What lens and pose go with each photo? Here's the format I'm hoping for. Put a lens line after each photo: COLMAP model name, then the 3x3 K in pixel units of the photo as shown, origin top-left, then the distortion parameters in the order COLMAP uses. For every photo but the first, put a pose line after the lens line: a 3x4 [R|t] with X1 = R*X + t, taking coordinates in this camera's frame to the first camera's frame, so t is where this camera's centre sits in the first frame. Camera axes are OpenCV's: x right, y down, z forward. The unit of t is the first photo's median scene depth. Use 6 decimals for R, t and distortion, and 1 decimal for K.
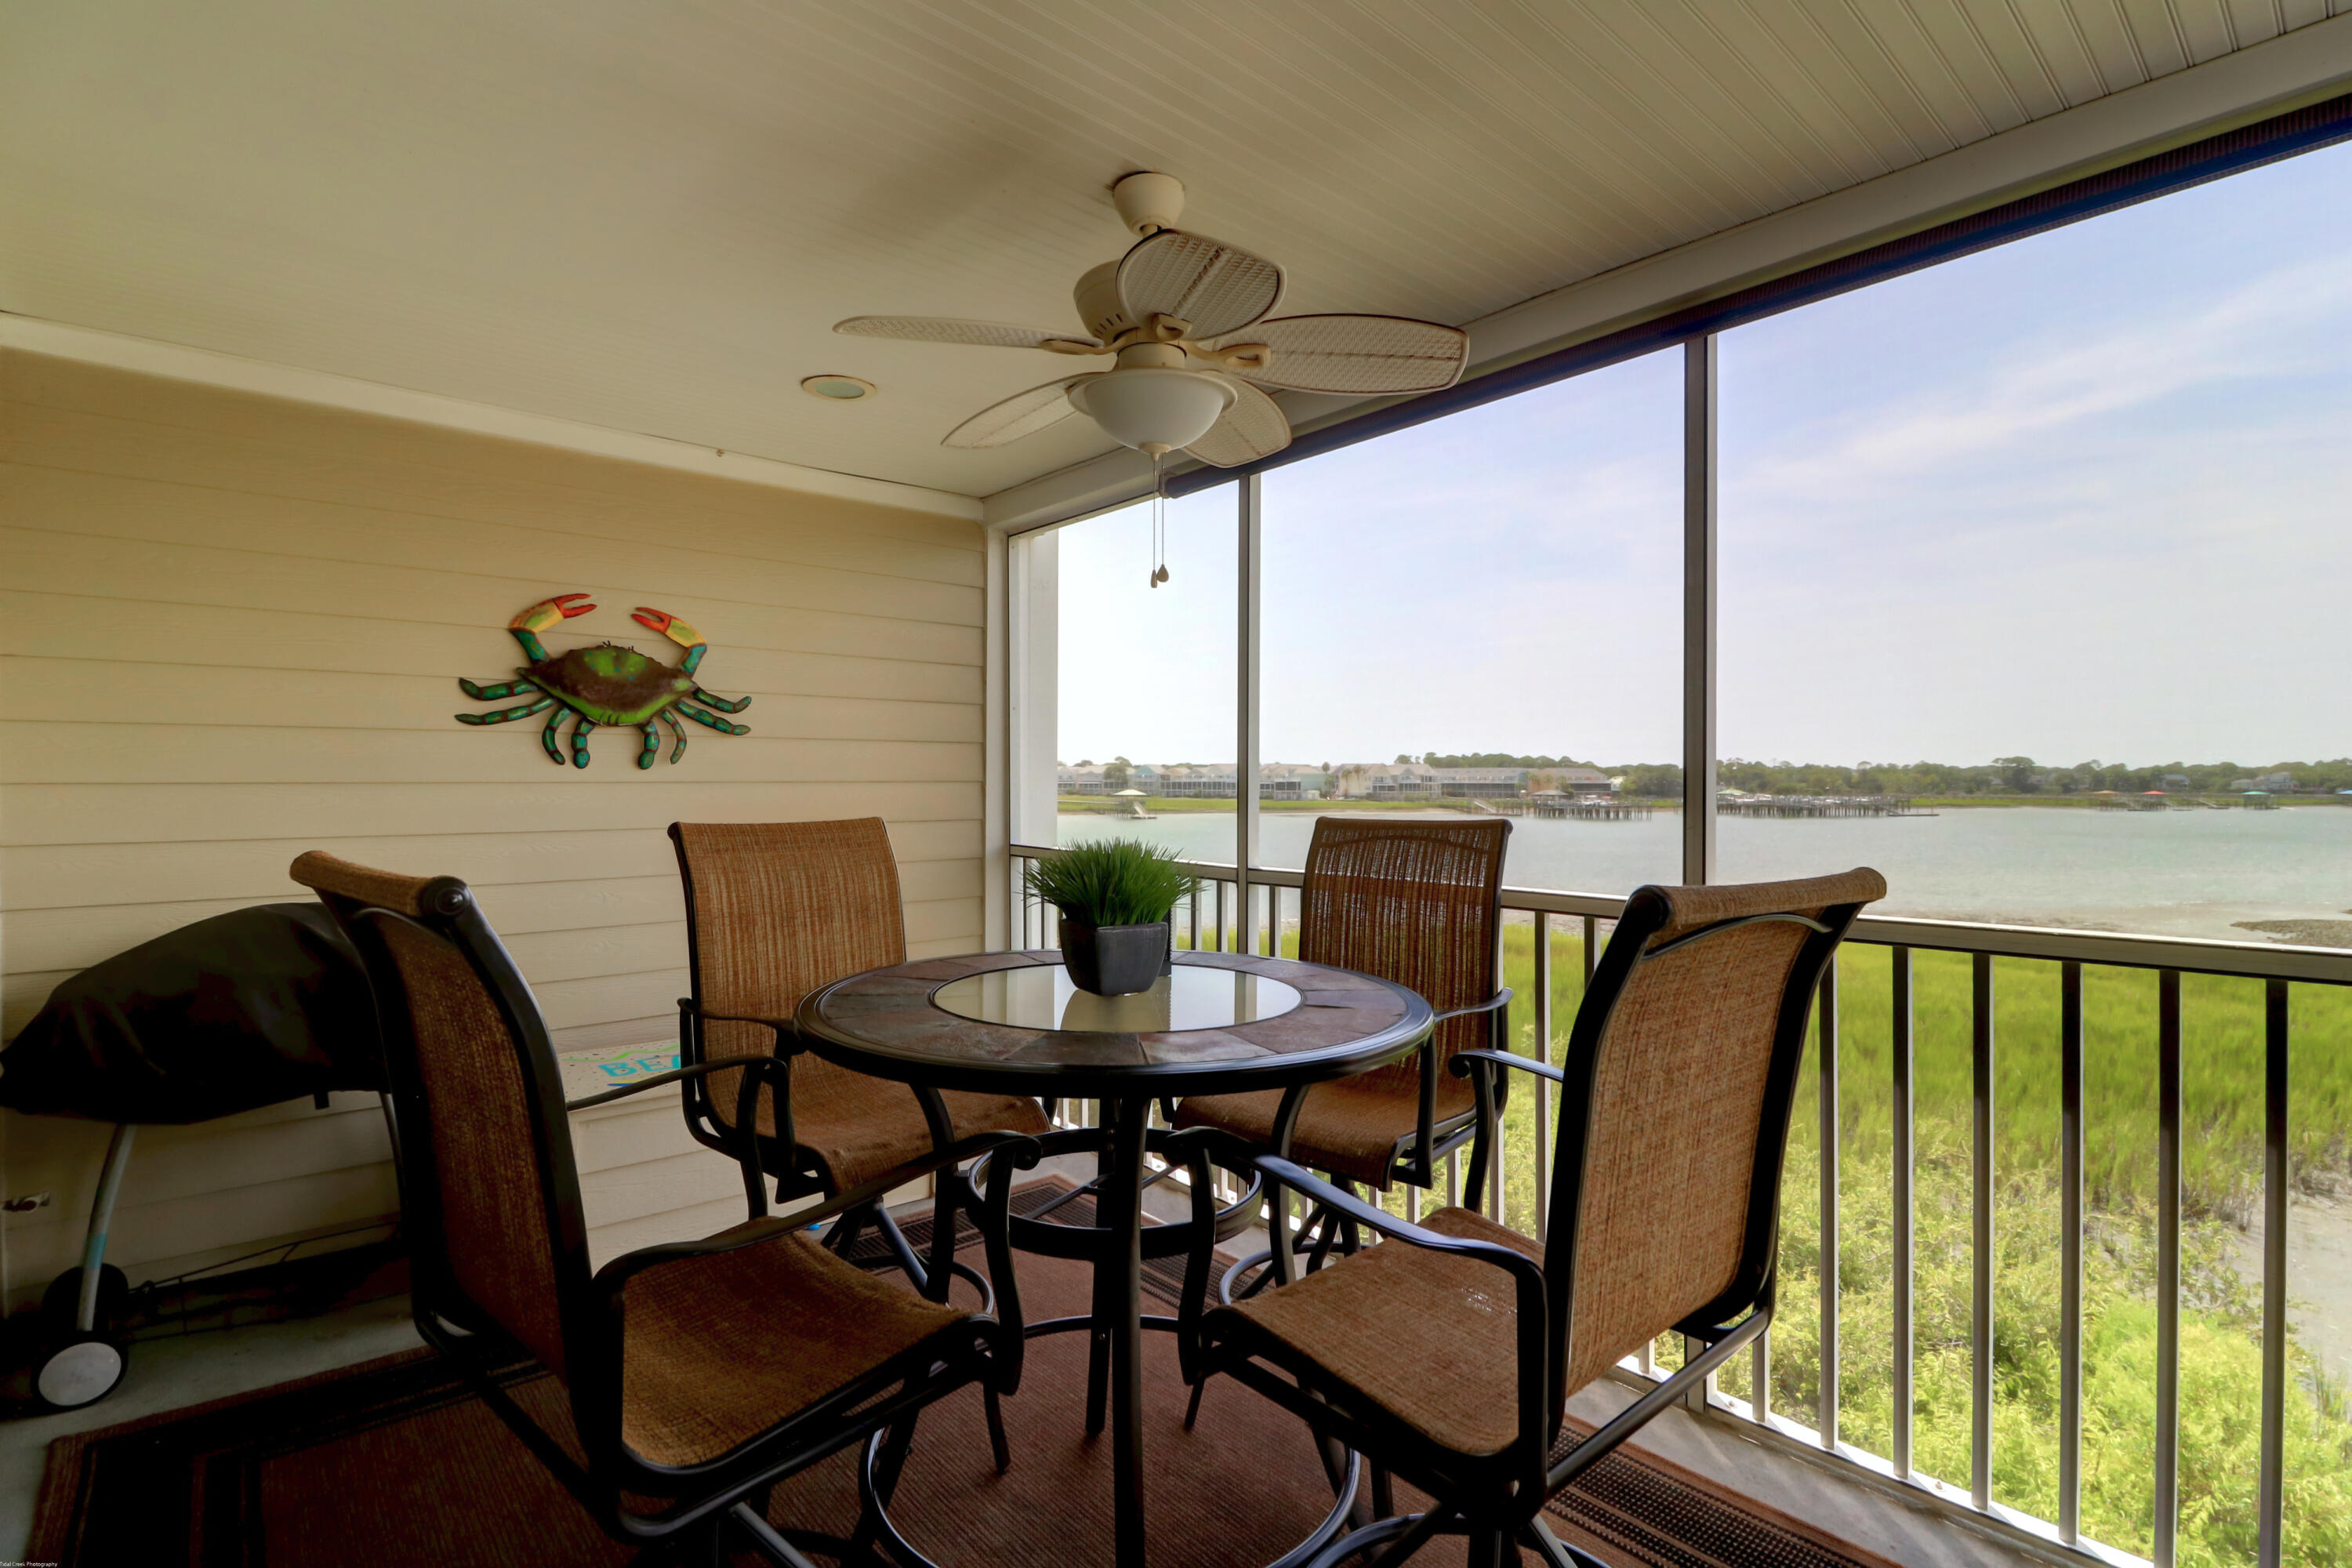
lens RADIAL K [[1100.6, 0, 1184.0], [0, 1100.6, 776.7], [0, 0, 1]] dist [-0.005842, -0.006202]
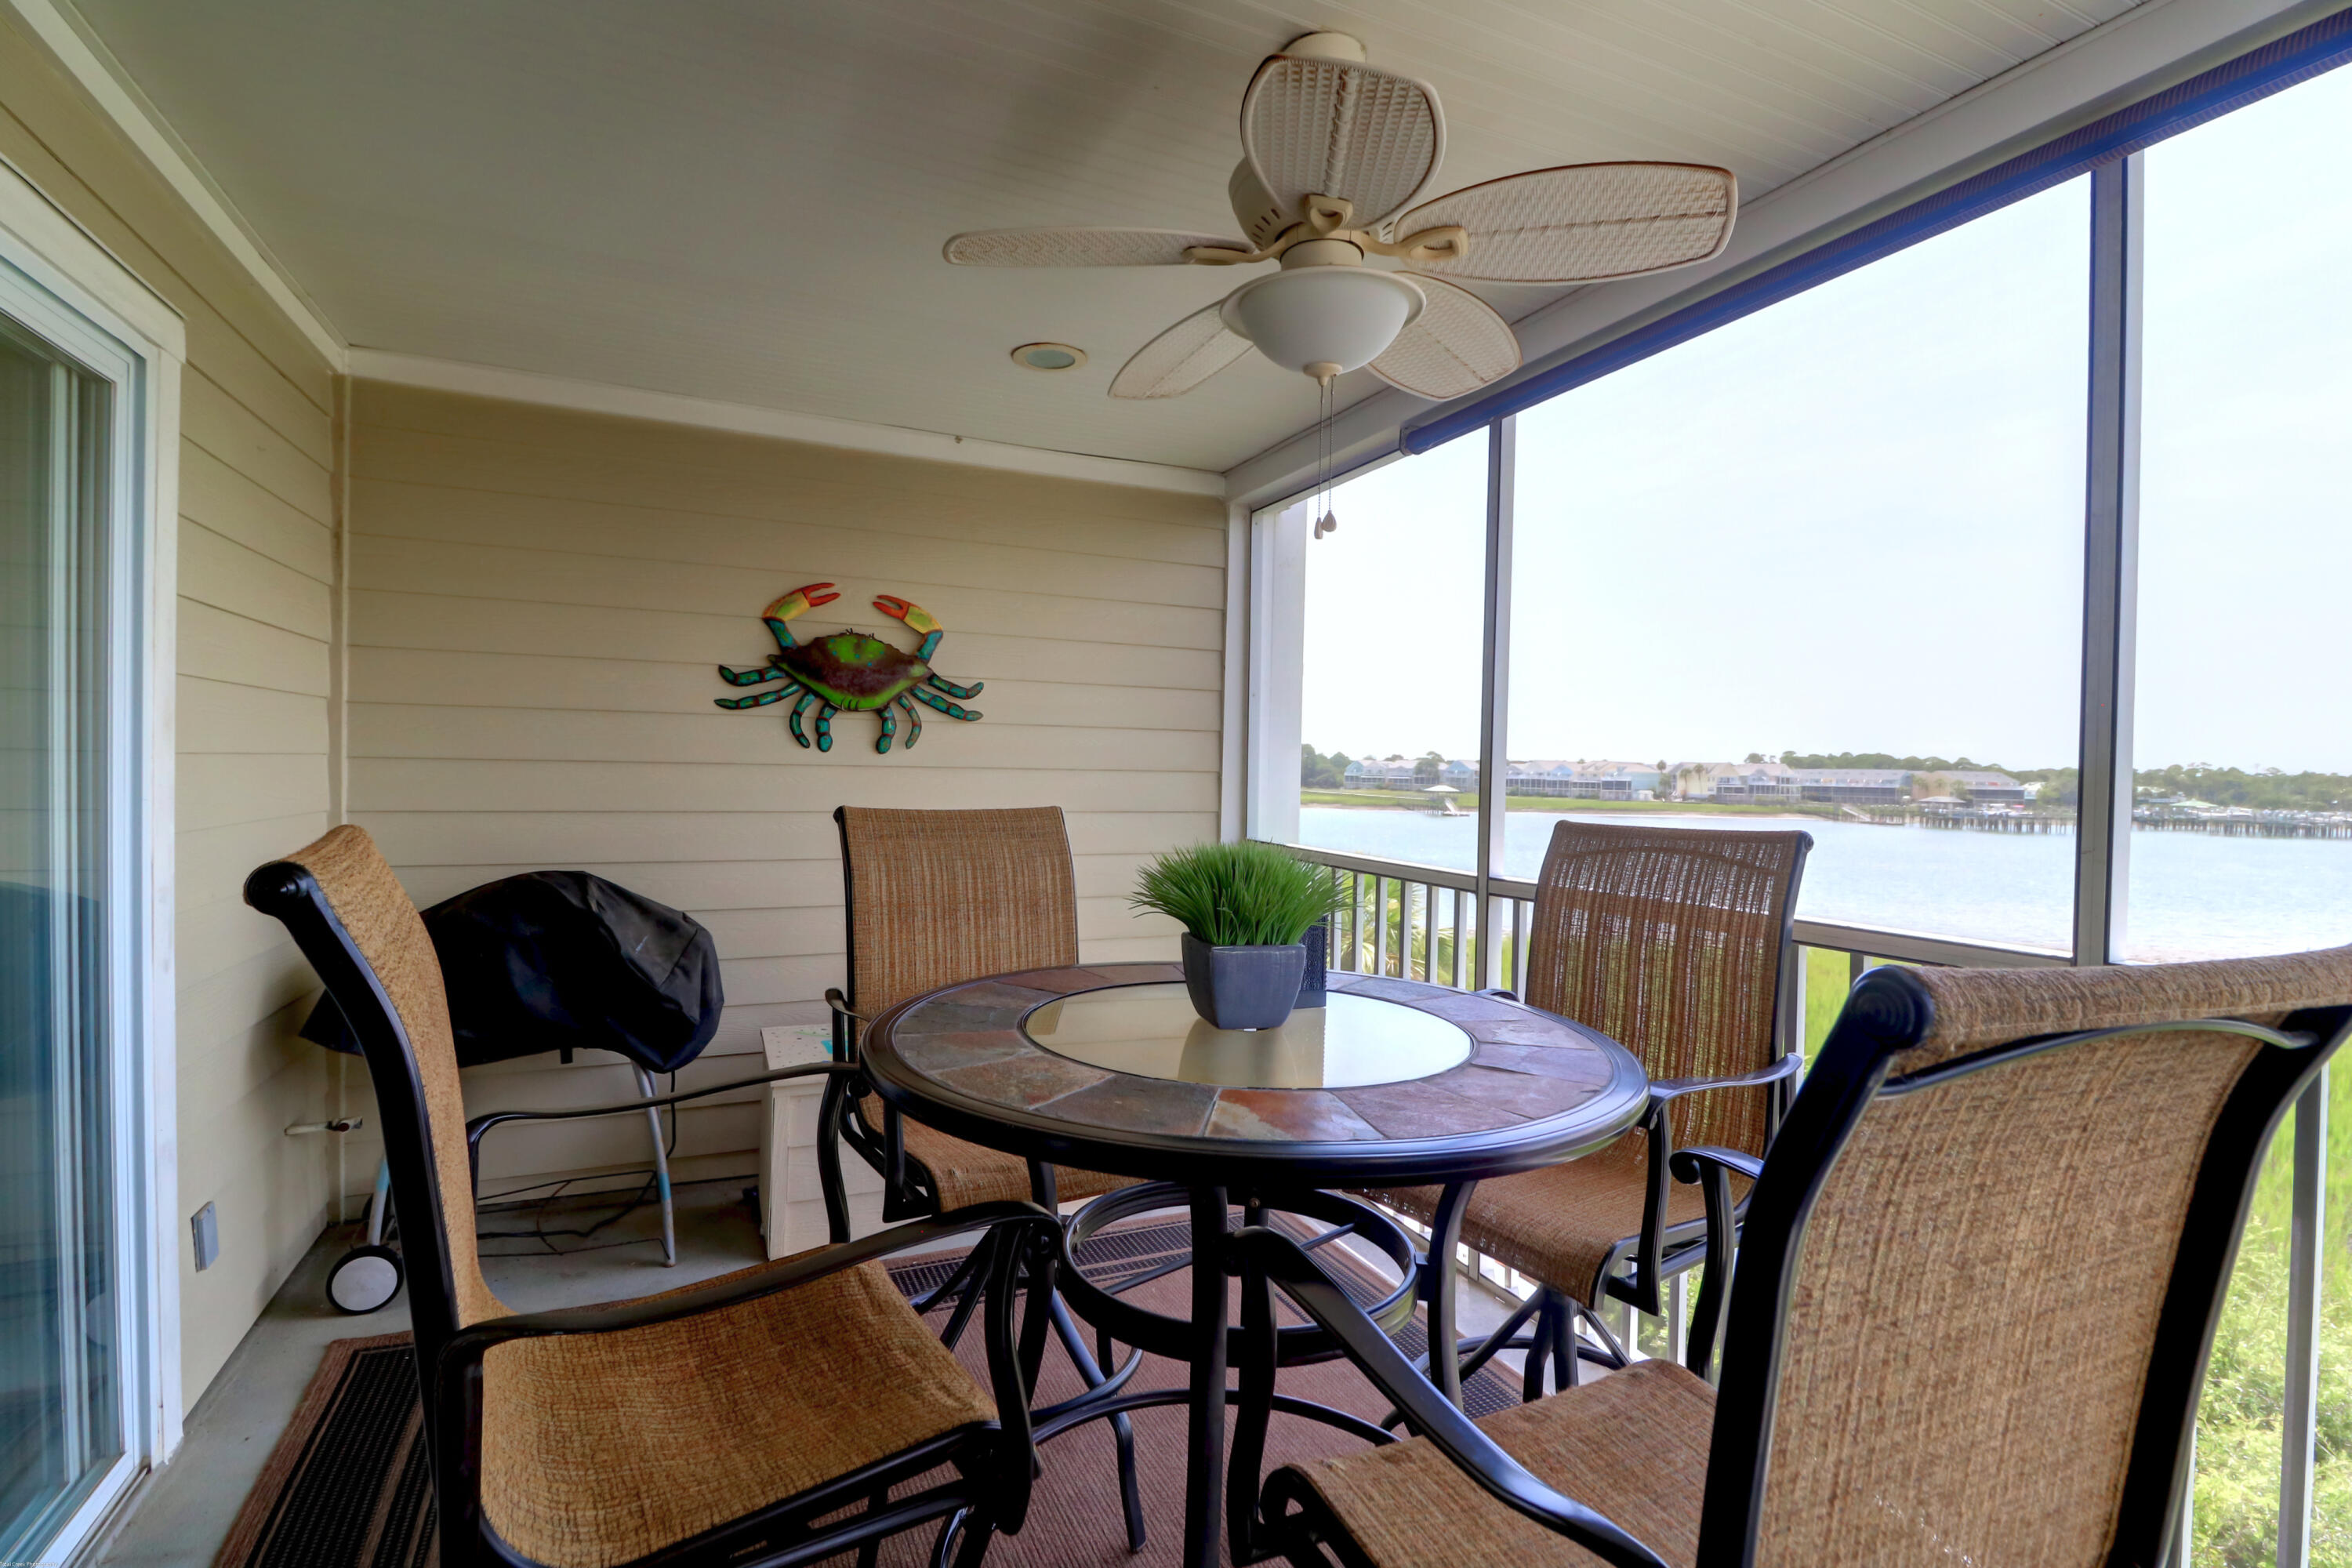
lens RADIAL K [[1100.6, 0, 1171.6], [0, 1100.6, 780.8], [0, 0, 1]] dist [-0.005842, -0.006202]
pose [[0.957761, 0.019845, -0.286879, 0.095781], [-0.017111, 0.999781, 0.012034, 0.002443], [0.287055, -0.006617, 0.957891, 0.152244]]
